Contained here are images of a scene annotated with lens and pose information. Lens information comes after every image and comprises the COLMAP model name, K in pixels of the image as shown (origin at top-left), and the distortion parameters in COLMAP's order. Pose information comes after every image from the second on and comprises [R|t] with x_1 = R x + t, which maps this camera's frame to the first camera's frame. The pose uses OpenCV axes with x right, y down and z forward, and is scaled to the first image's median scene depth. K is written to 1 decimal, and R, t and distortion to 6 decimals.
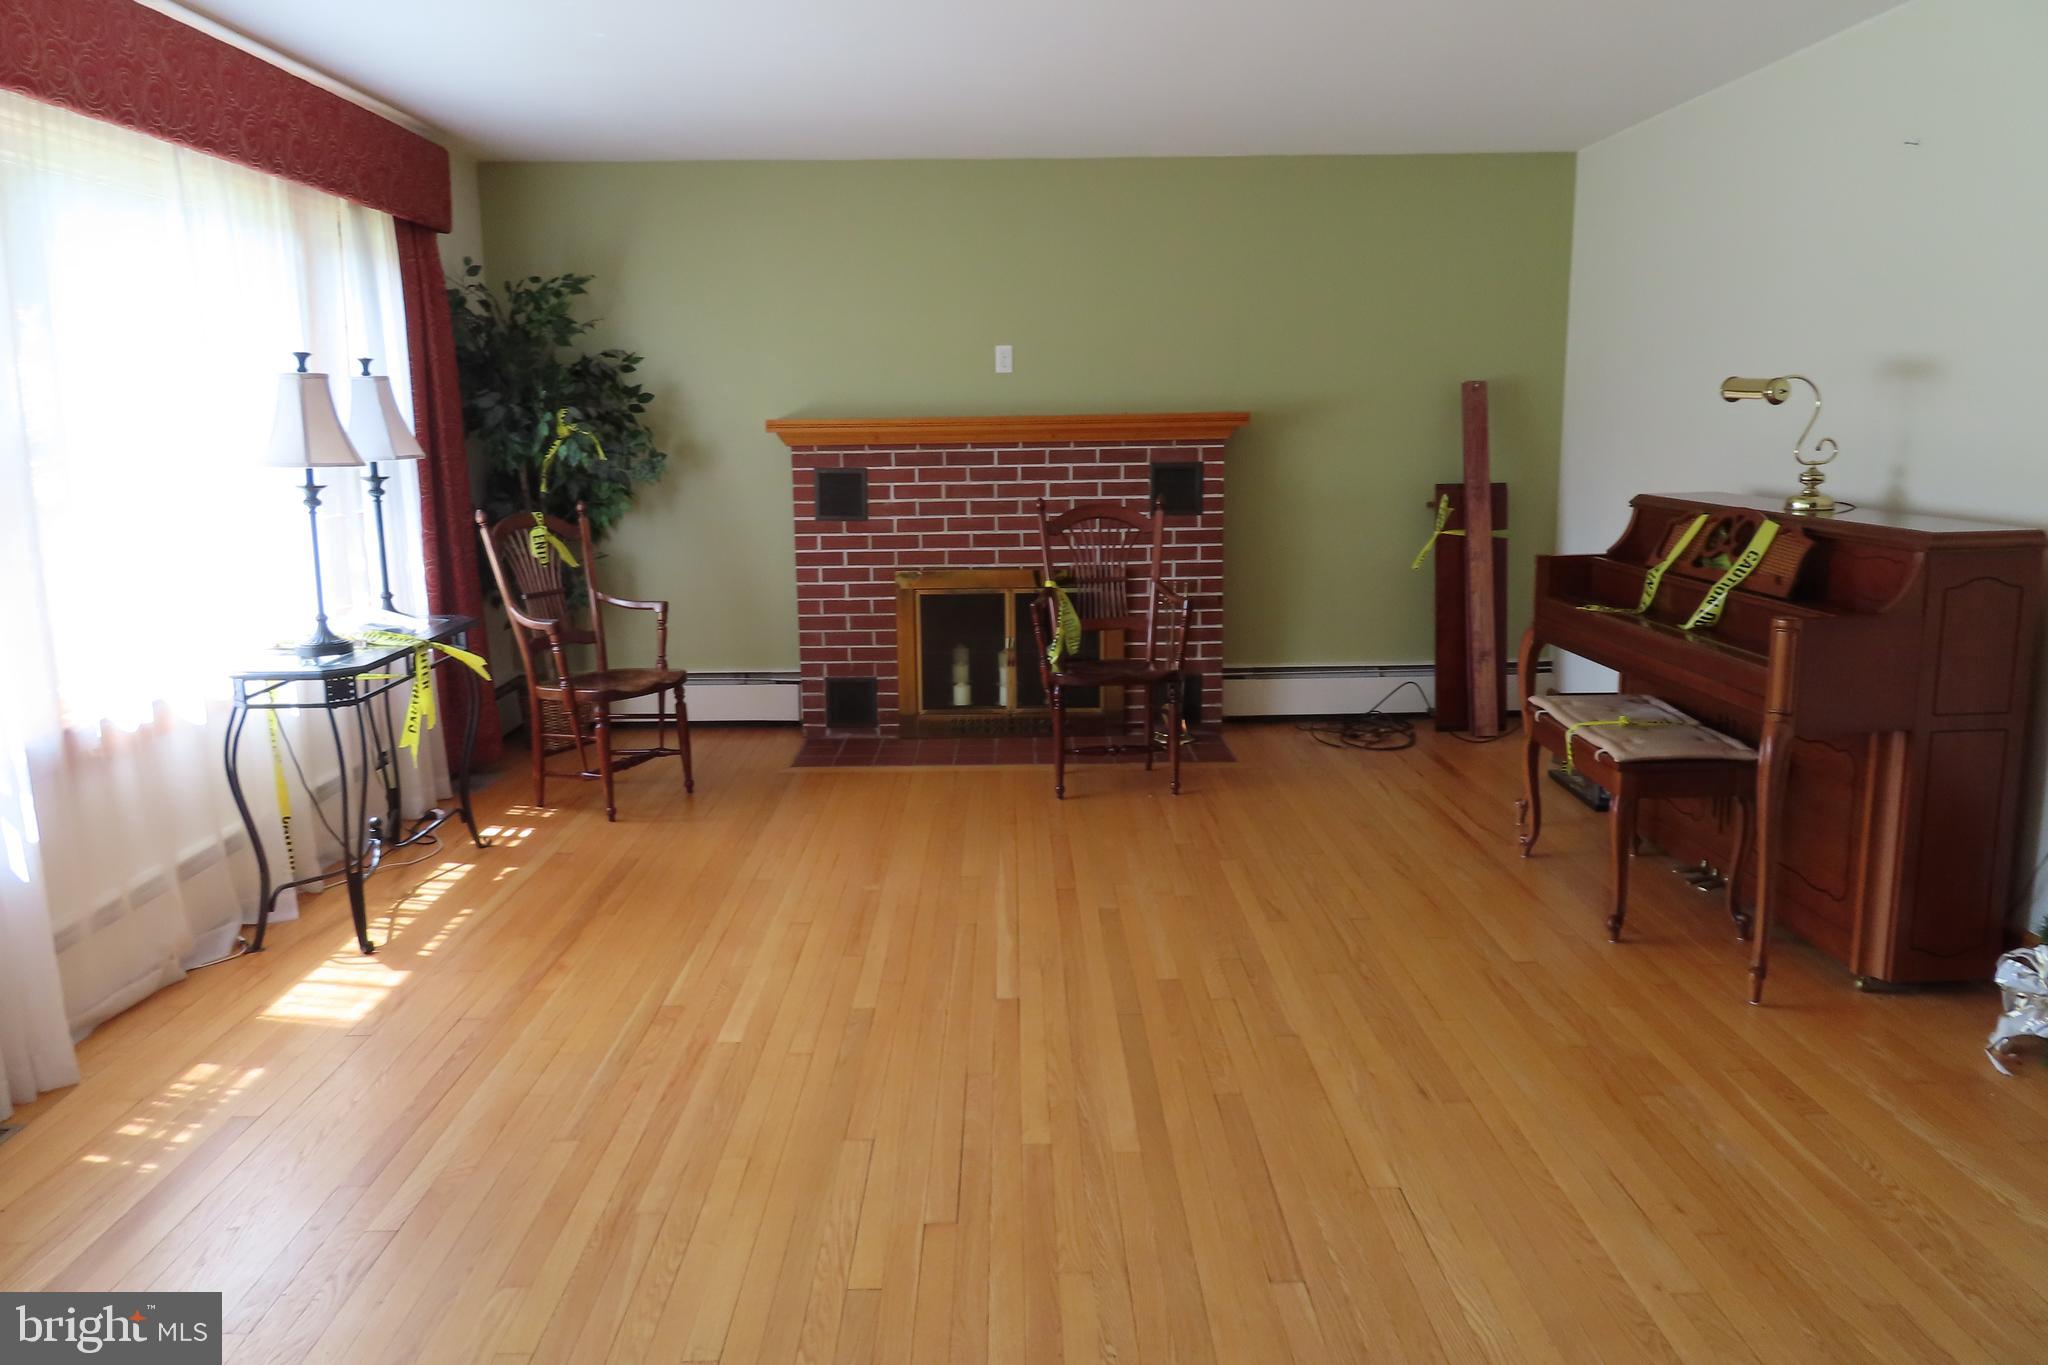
lens RADIAL K [[1466.3, 0, 1022.4], [0, 1466.3, 682.7], [0, 0, 1]] dist [-0.000050, -0.007857]
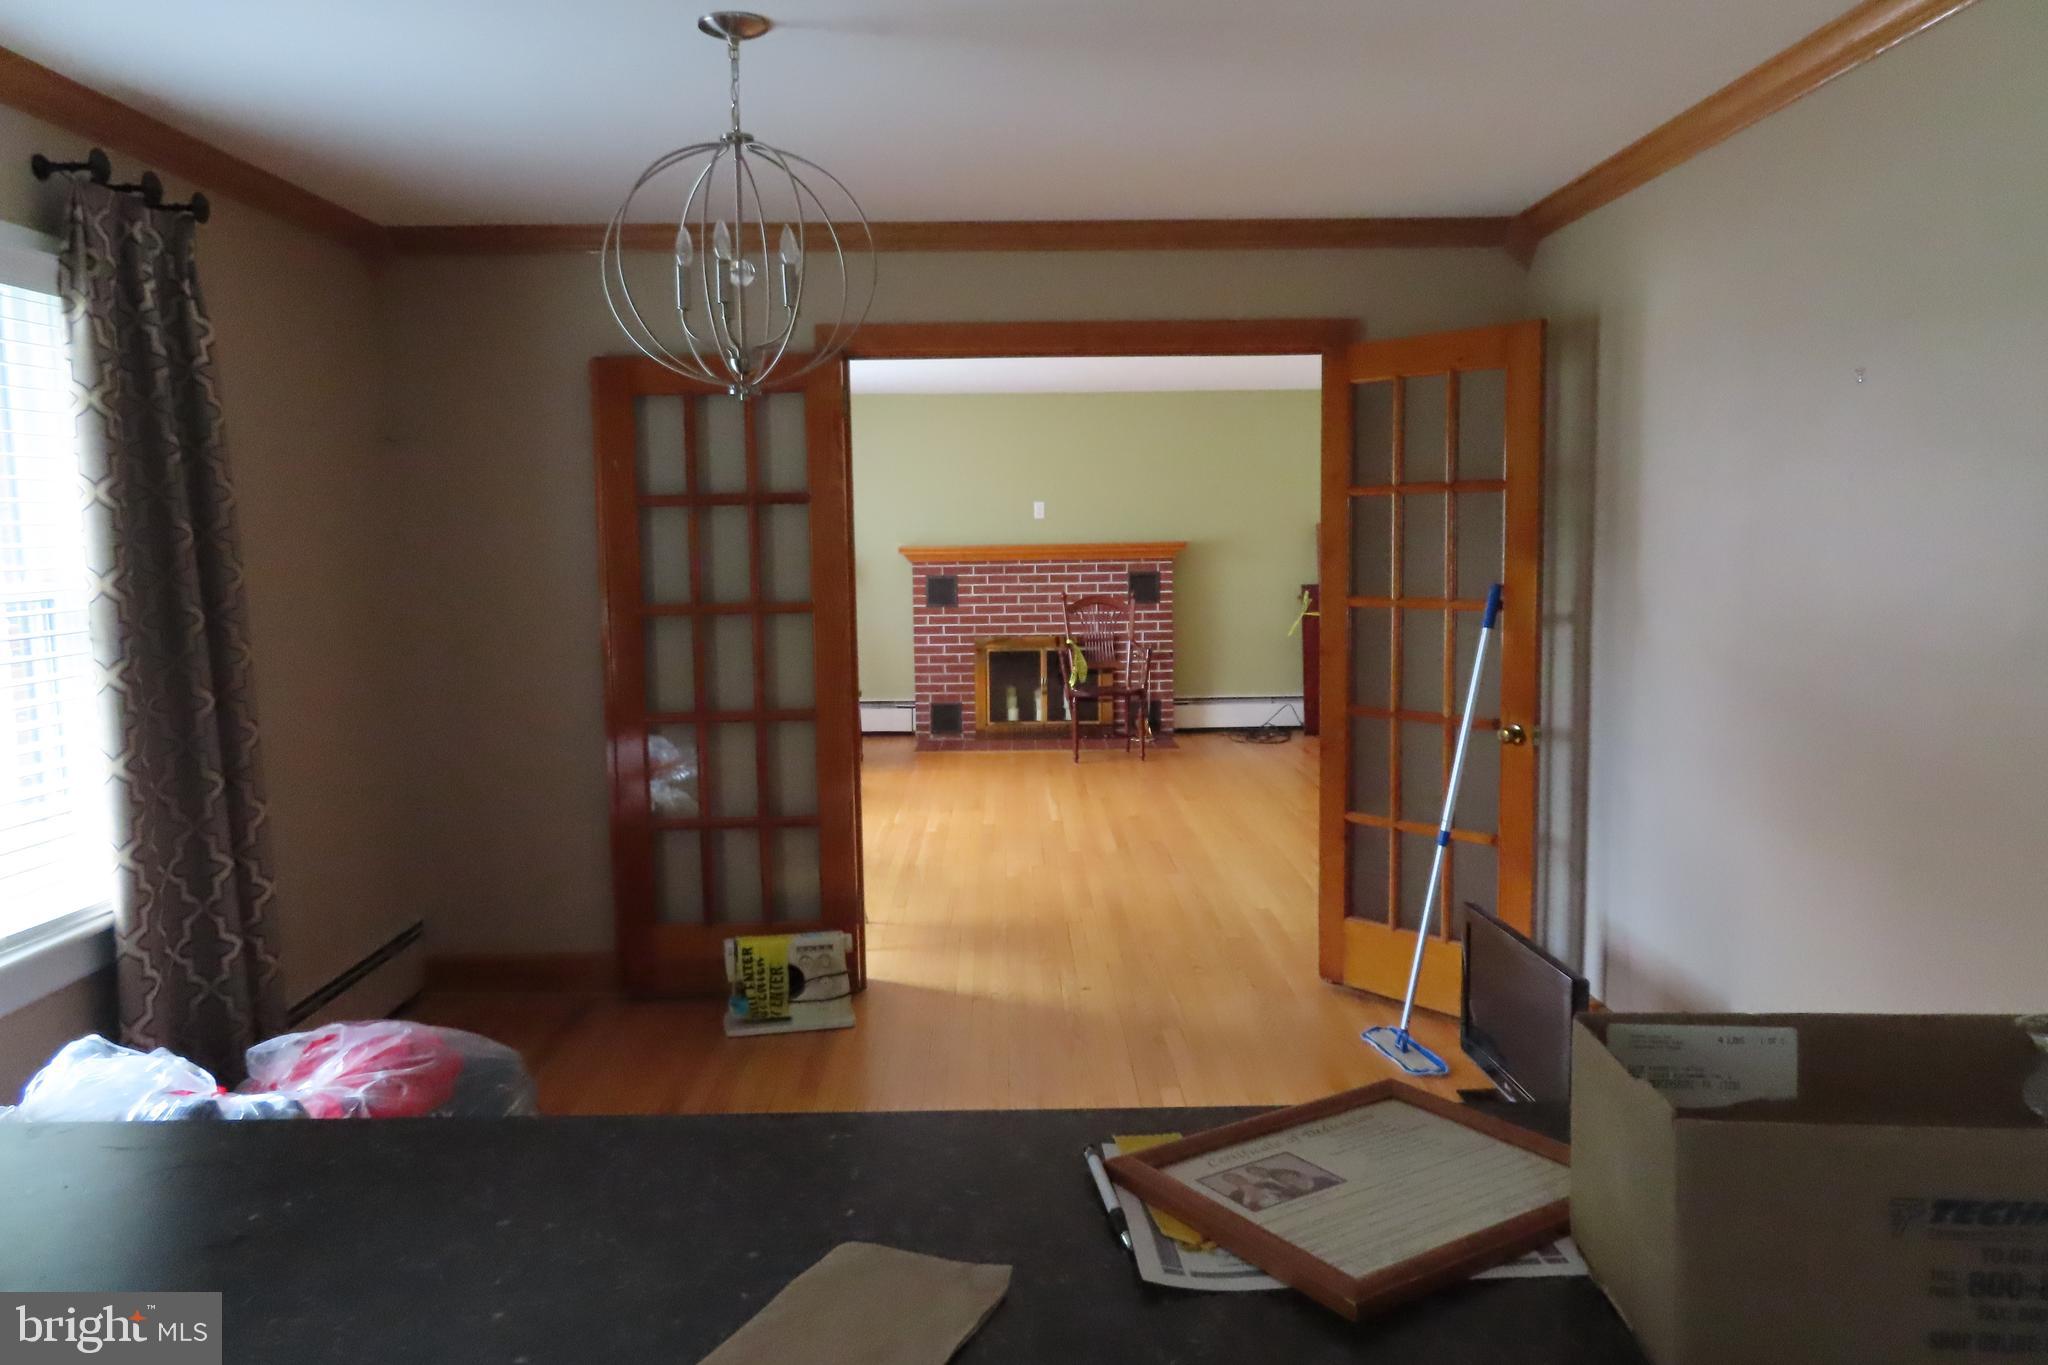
lens RADIAL K [[1466.3, 0, 1024.9], [0, 1466.3, 683.1], [0, 0, 1]] dist [-0.000050, -0.007857]
pose [[0.999984, -0.001576, 0.005415, -0.038518], [0.001962, 0.997399, -0.072054, 0.094353], [-0.005288, 0.072063, 0.997386, -0.643067]]
